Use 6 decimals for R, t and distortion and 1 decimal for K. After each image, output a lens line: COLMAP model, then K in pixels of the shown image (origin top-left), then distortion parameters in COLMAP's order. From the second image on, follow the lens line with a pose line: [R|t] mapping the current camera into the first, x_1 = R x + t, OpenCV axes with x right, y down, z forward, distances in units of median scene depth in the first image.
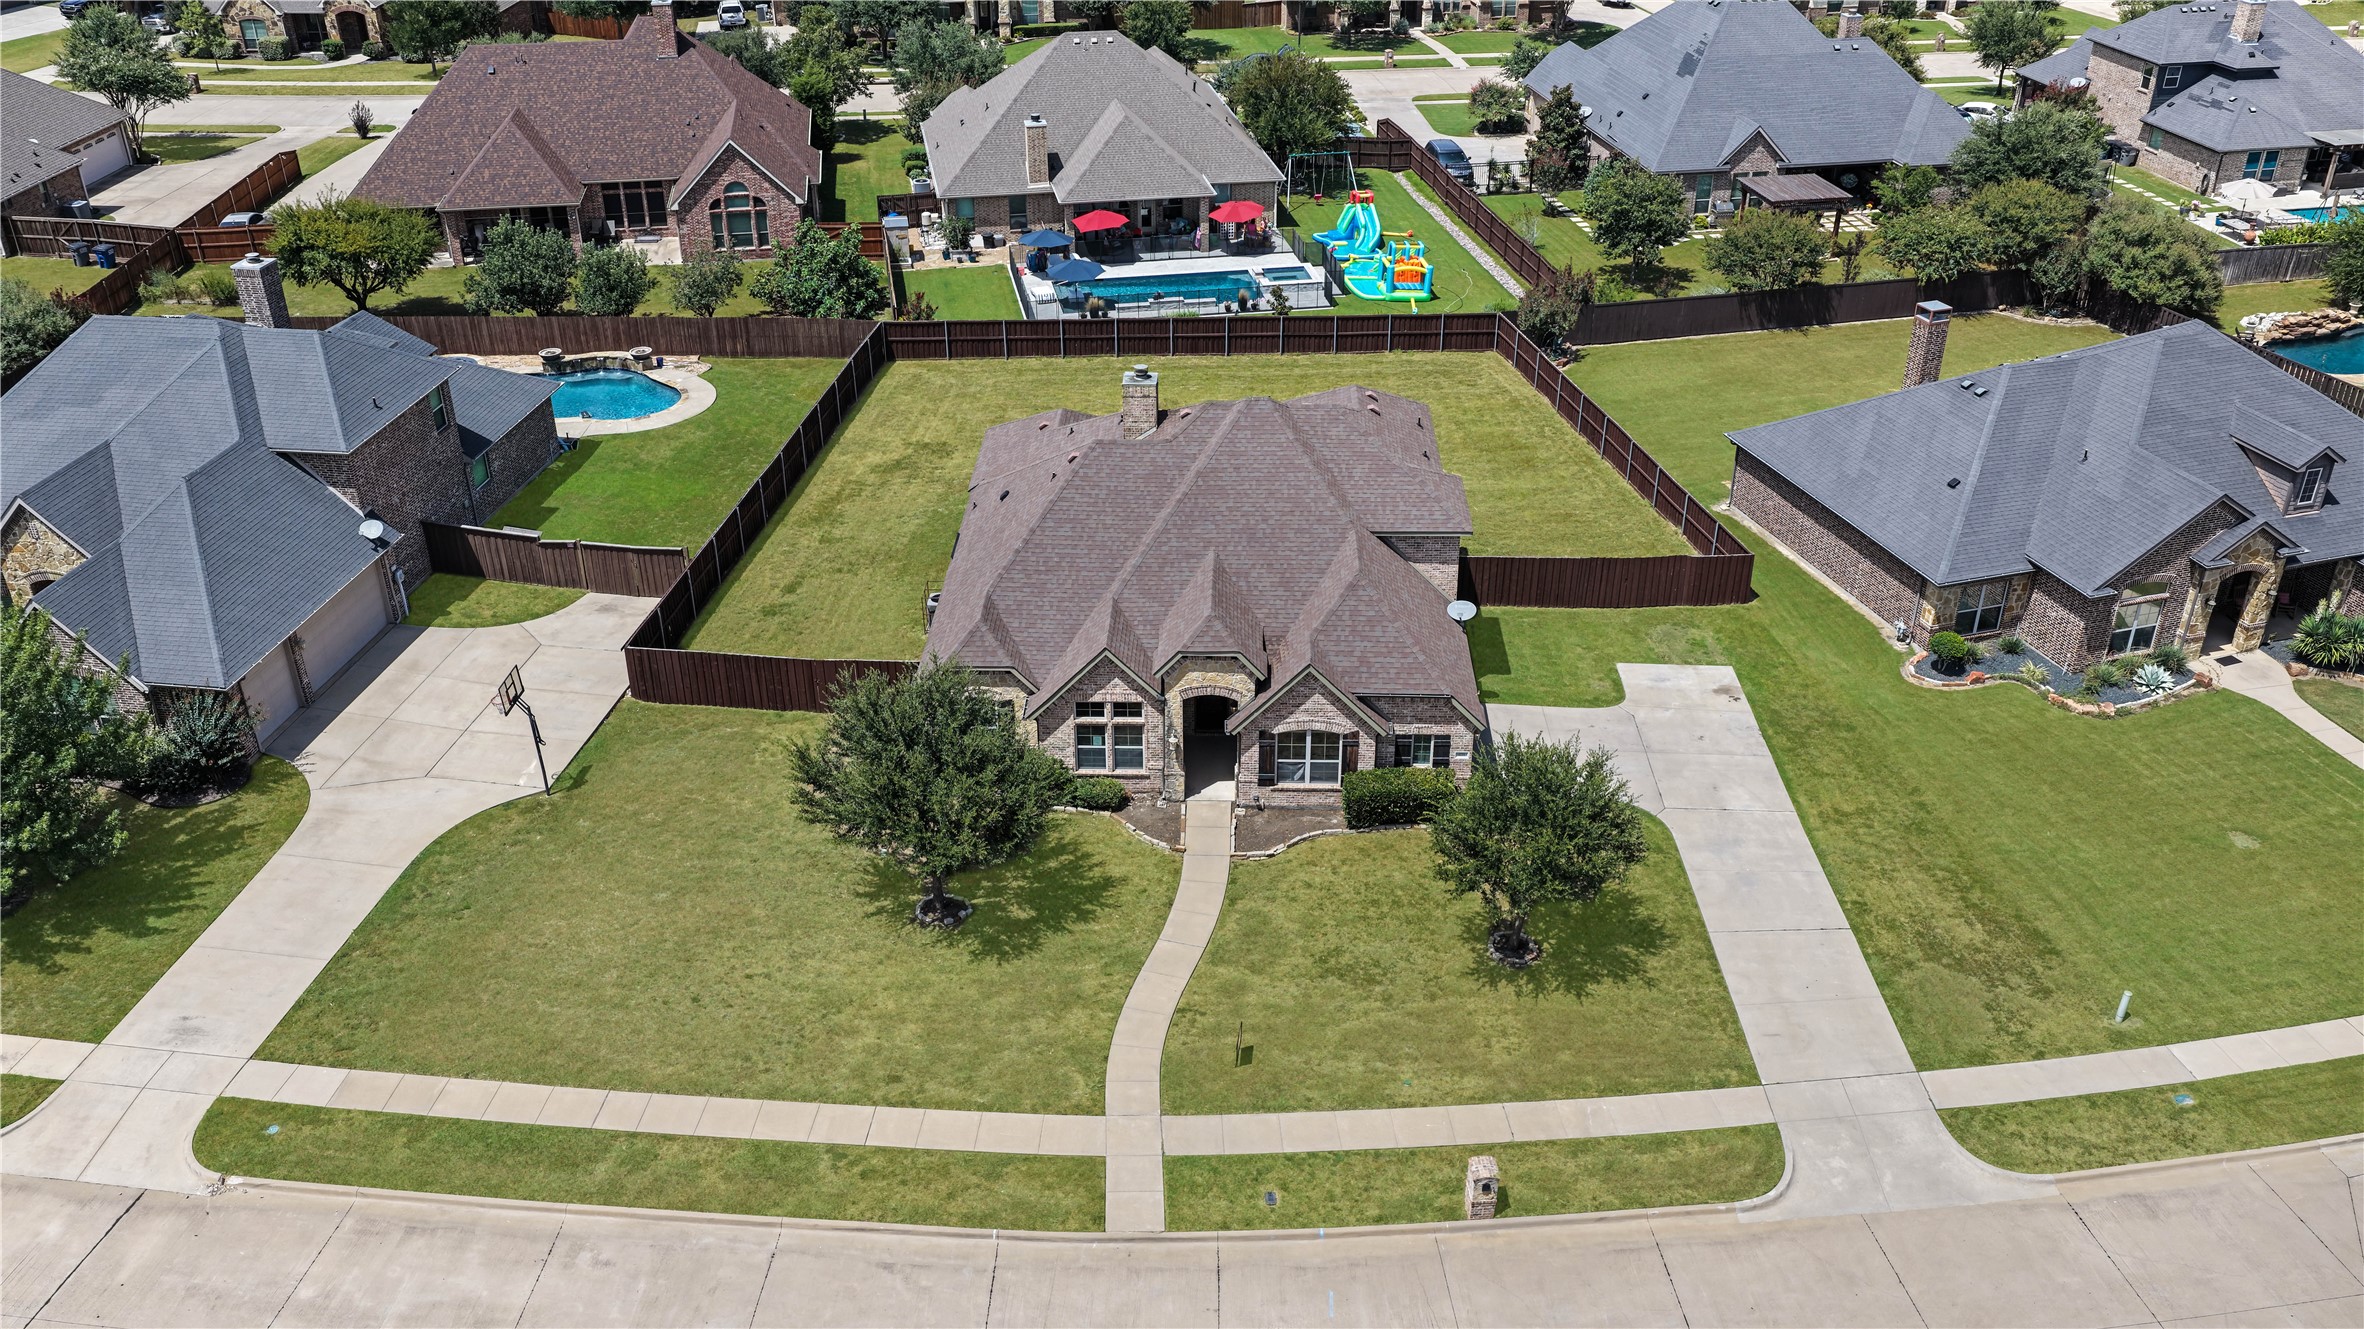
lens RADIAL K [[1960.7, 0, 1182.6], [0, 1960.7, 659.5], [0, 0, 1]] dist [-0.000749, 0.018875]
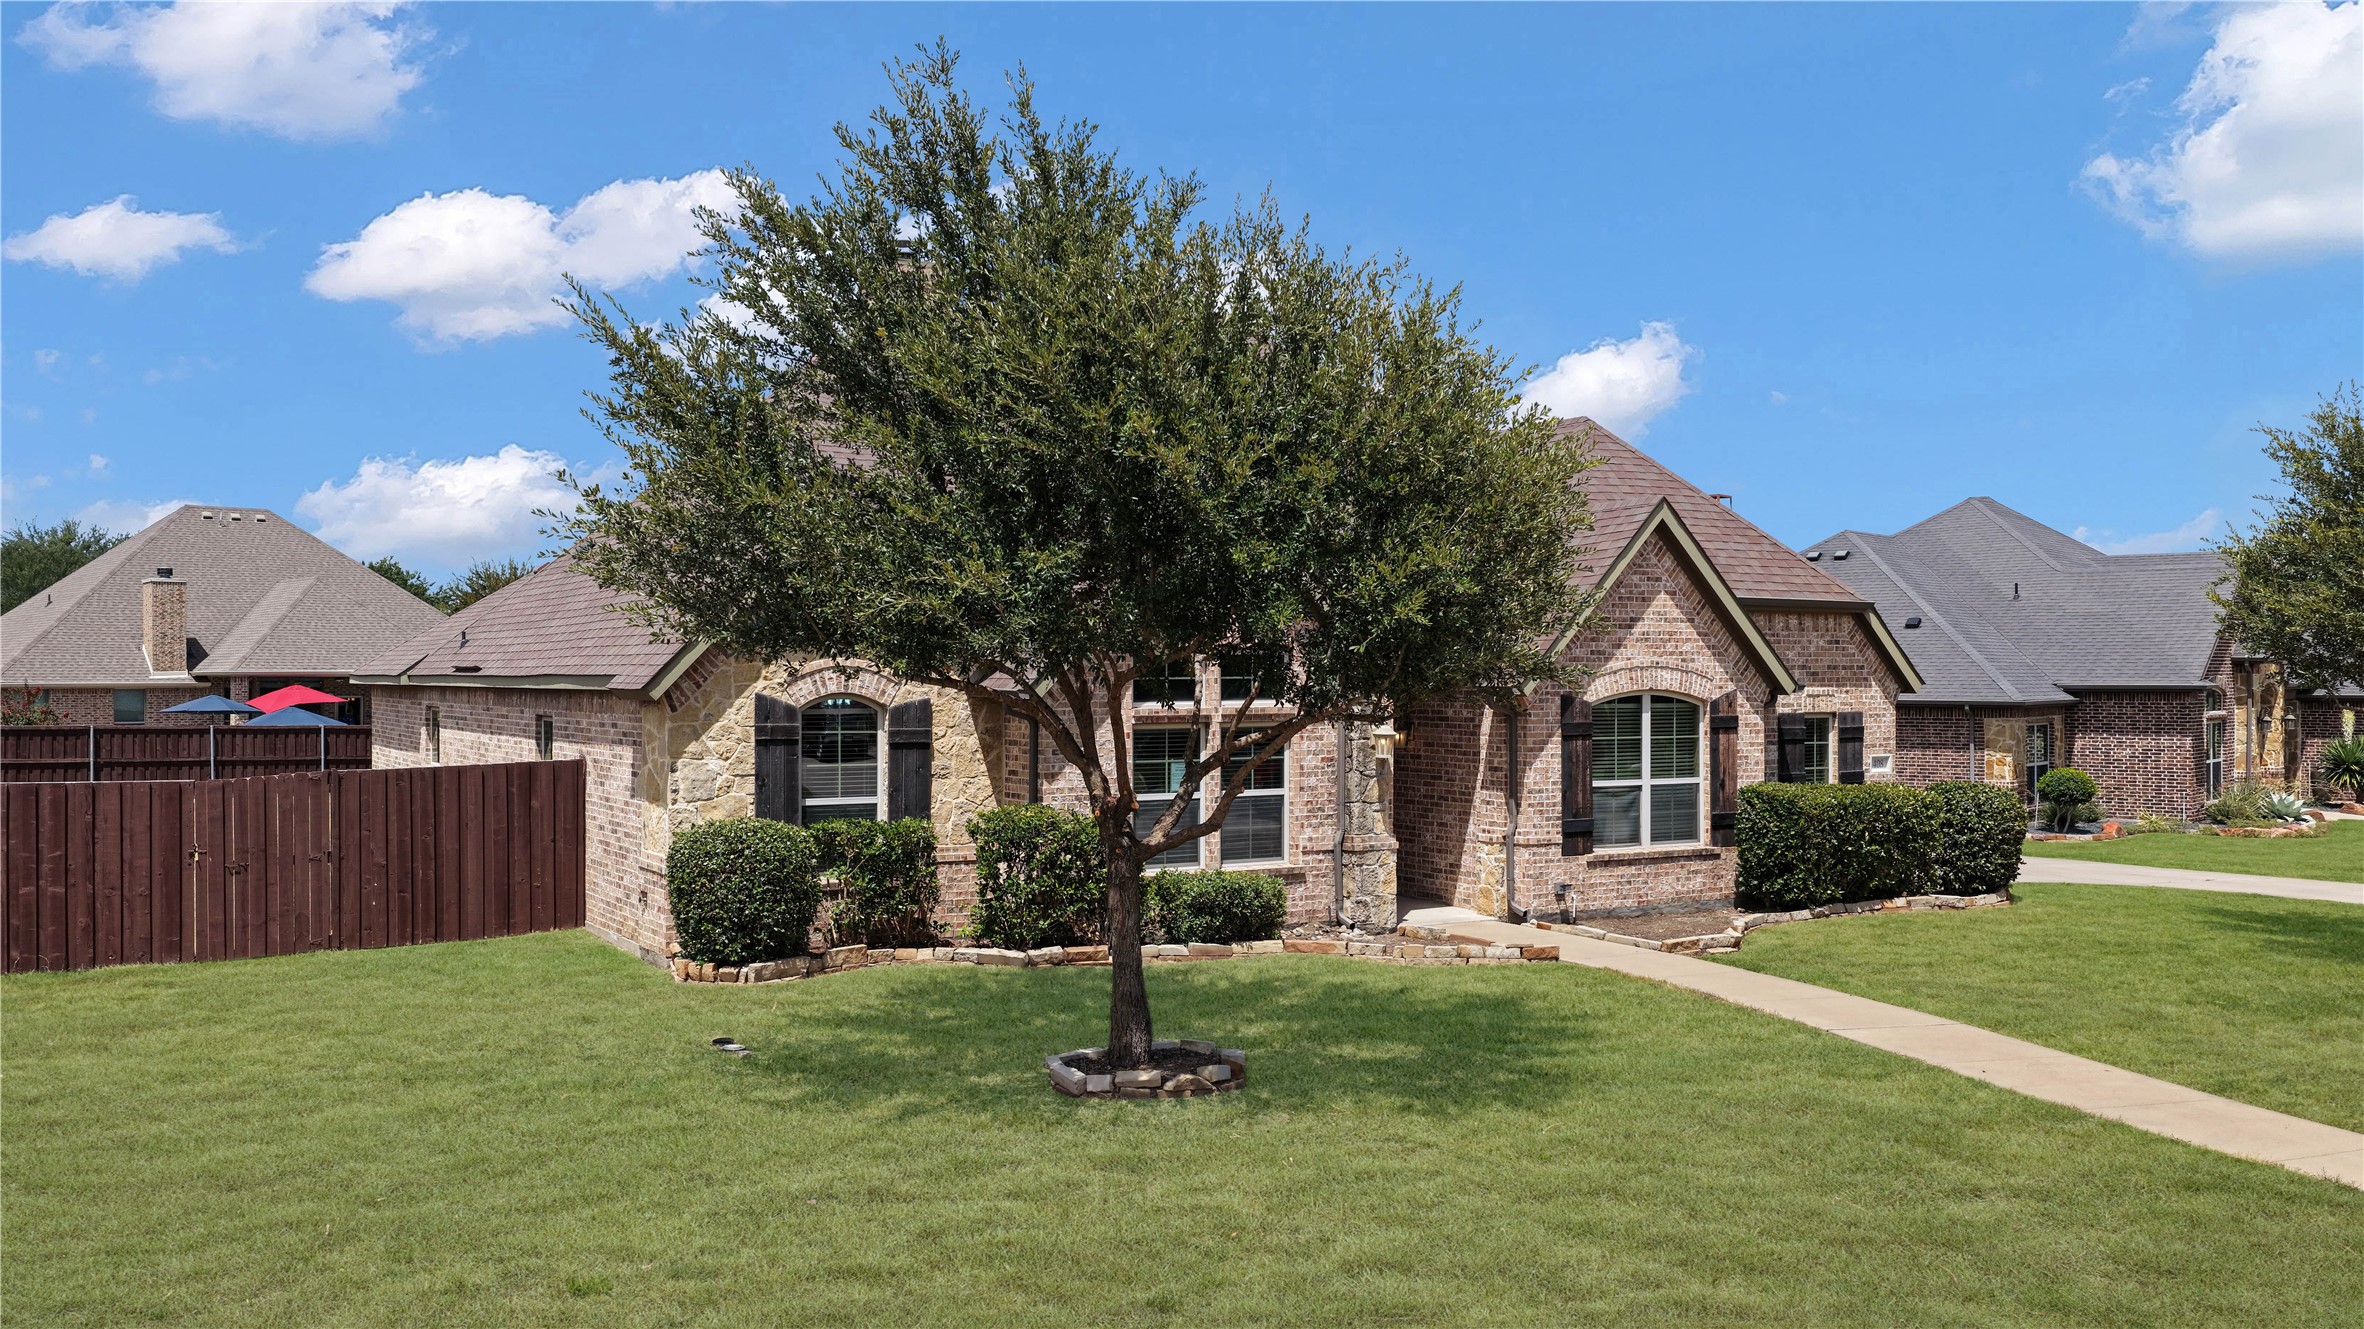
lens RADIAL K [[1968.7, 0, 1176.3], [0, 1968.7, 679.5], [0, 0, 1]] dist [-0.003052, 0.020218]
pose [[0.847980, 0.003258, 0.530018, -0.246366], [0.257524, 0.871484, -0.417370, 0.184187], [-0.463262, 0.490413, 0.738162, 0.731561]]
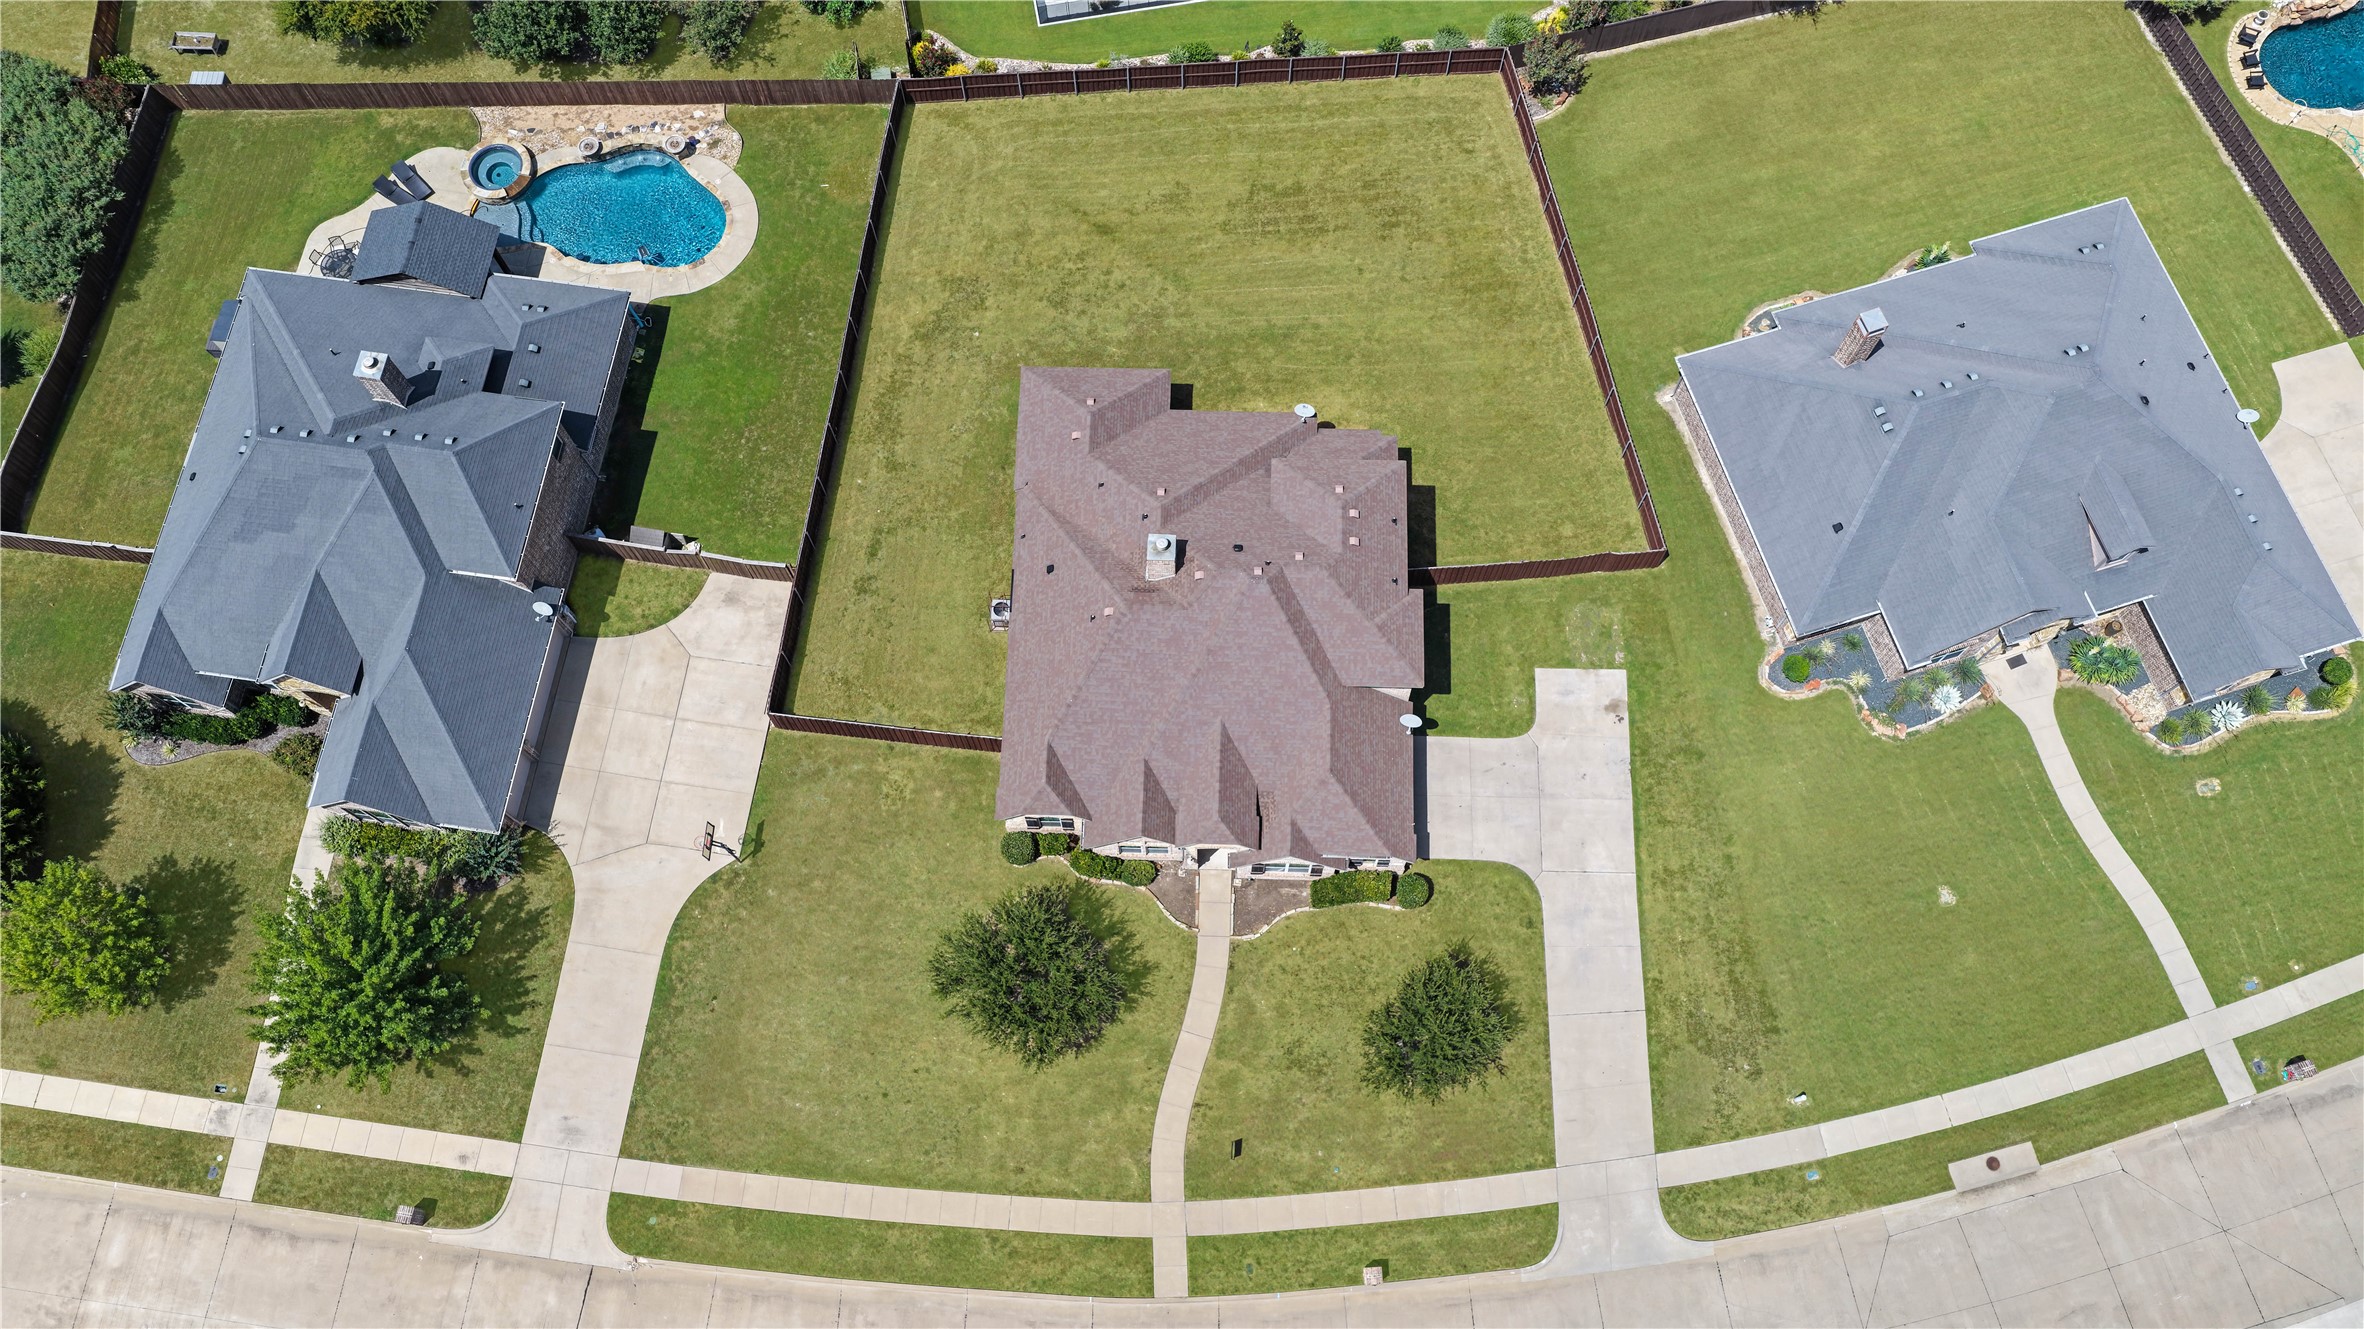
lens RADIAL K [[1968.7, 0, 1183.0], [0, 1968.7, 665.9], [0, 0, 1]] dist [-0.003052, 0.020218]
pose [[0.999996, -0.002399, -0.001736, -0.007315], [0.002947, 0.747350, 0.664424, -0.999227], [-0.000296, -0.664426, 0.747354, 0.051671]]
